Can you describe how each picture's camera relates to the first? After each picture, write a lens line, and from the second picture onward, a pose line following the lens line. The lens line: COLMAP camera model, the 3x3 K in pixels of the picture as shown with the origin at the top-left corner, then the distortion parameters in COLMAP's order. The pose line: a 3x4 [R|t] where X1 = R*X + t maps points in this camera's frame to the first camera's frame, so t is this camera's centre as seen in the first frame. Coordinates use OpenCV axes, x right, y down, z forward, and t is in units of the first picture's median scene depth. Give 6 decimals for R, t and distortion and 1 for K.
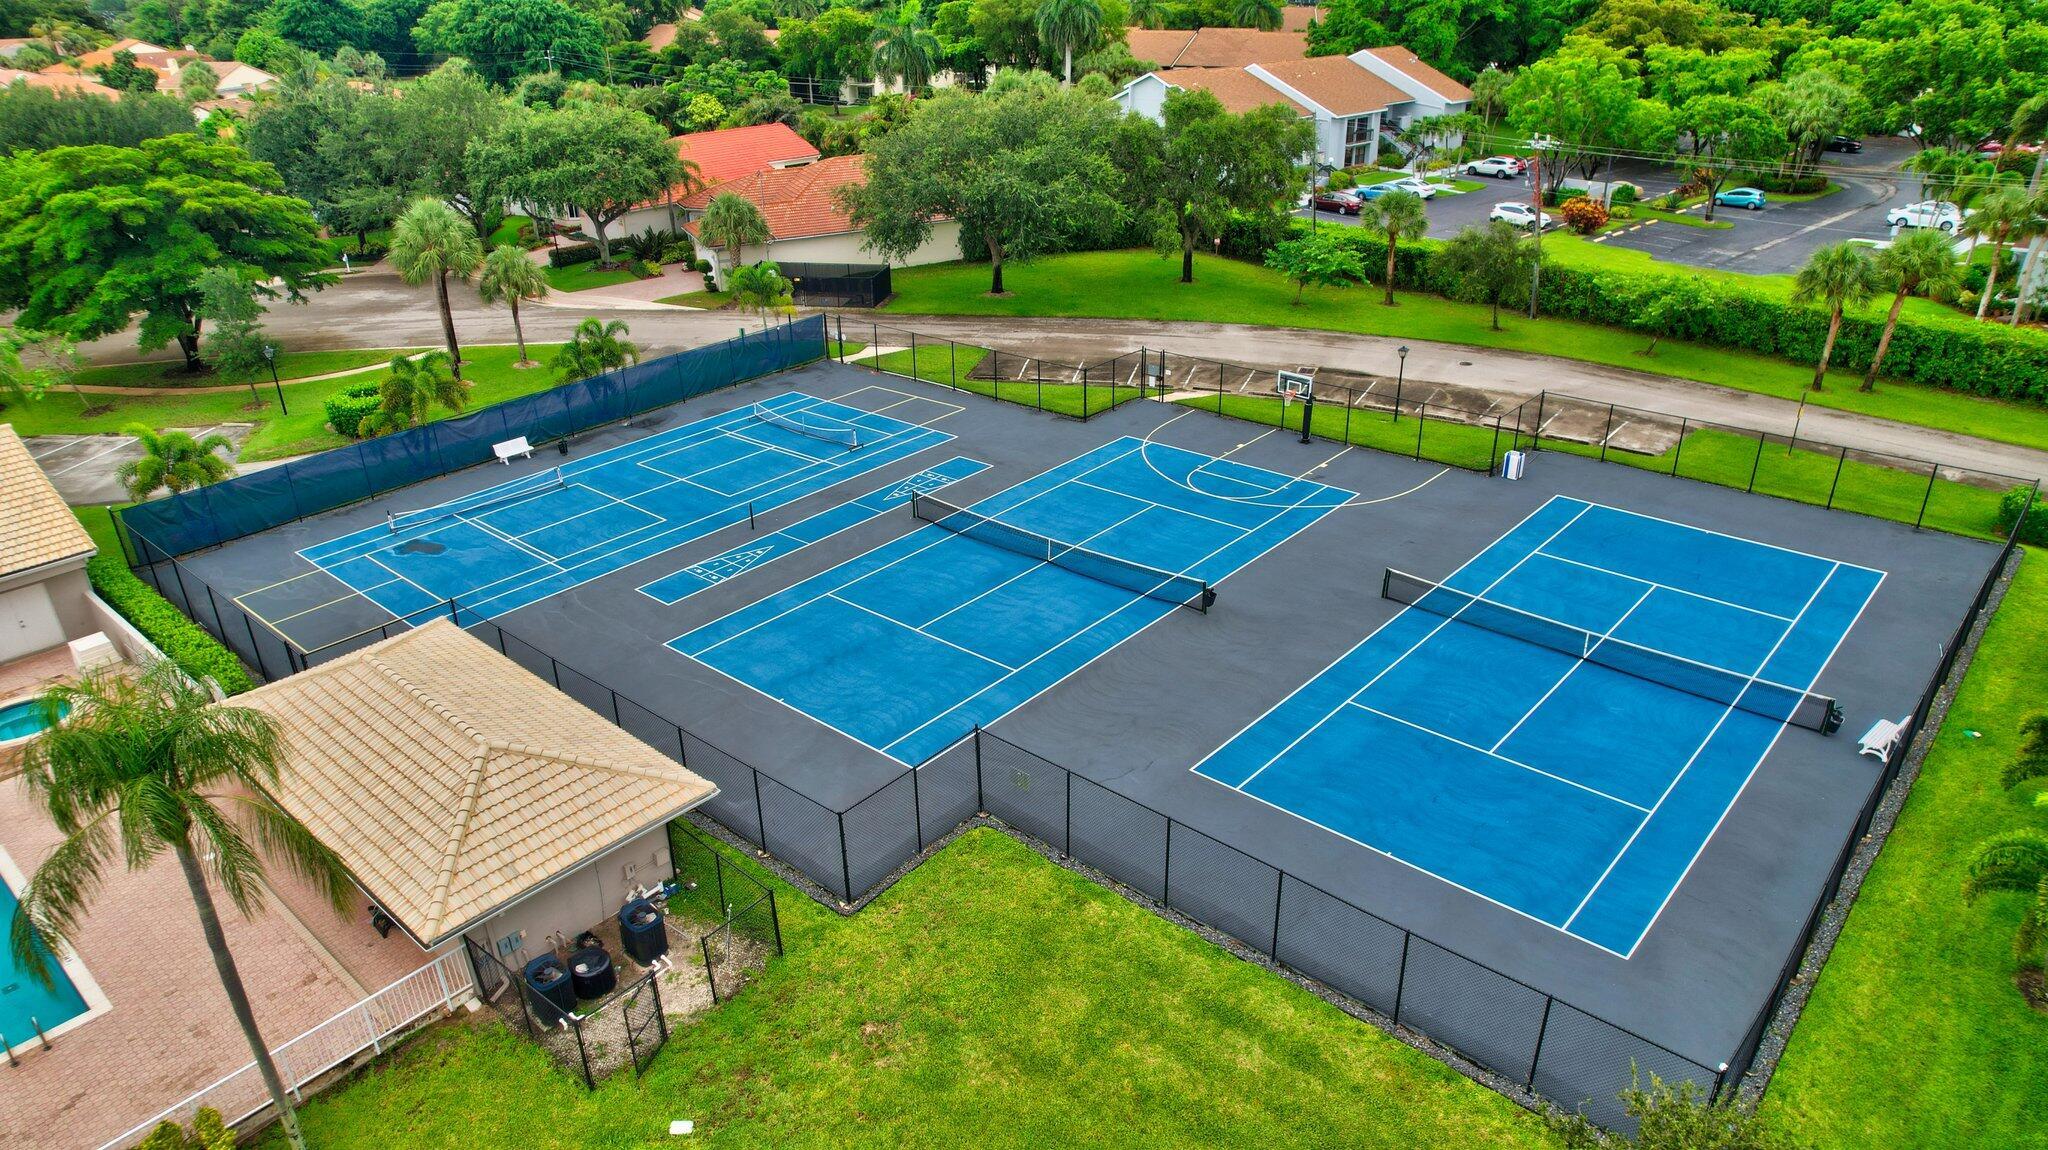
lens RADIAL K [[1321.3, 0, 1016.3], [0, 1321.3, 590.4], [0, 0, 1]] dist [-0.080333, 0.081174]
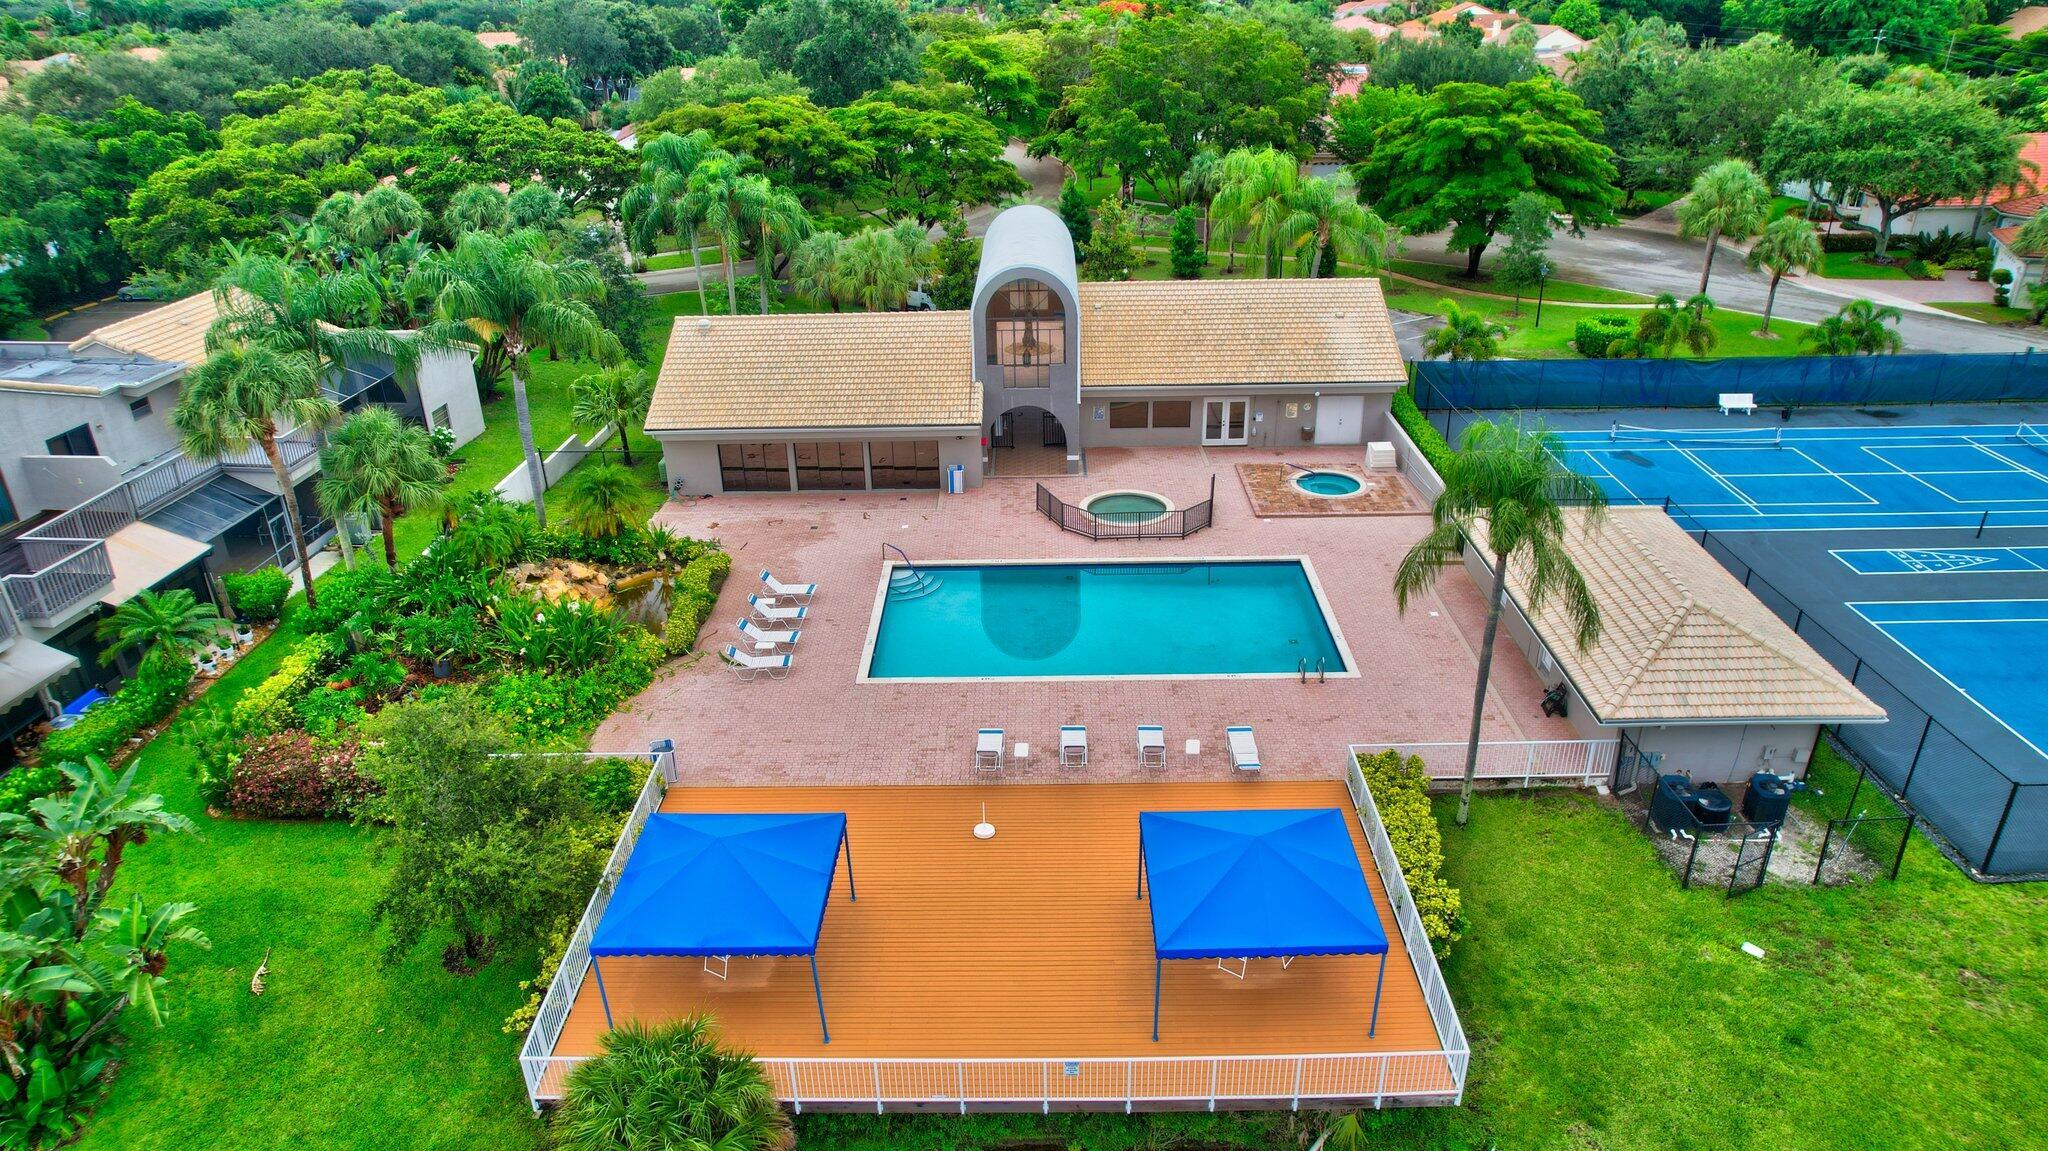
lens RADIAL K [[1321.3, 0, 1016.3], [0, 1321.3, 590.9], [0, 0, 1]] dist [-0.080333, 0.081174]
pose [[0.655520, 0.341995, -0.673300, -0.007508], [-0.329973, 0.931677, 0.151974, 0.057110], [0.679272, 0.122549, 0.723582, -0.115922]]
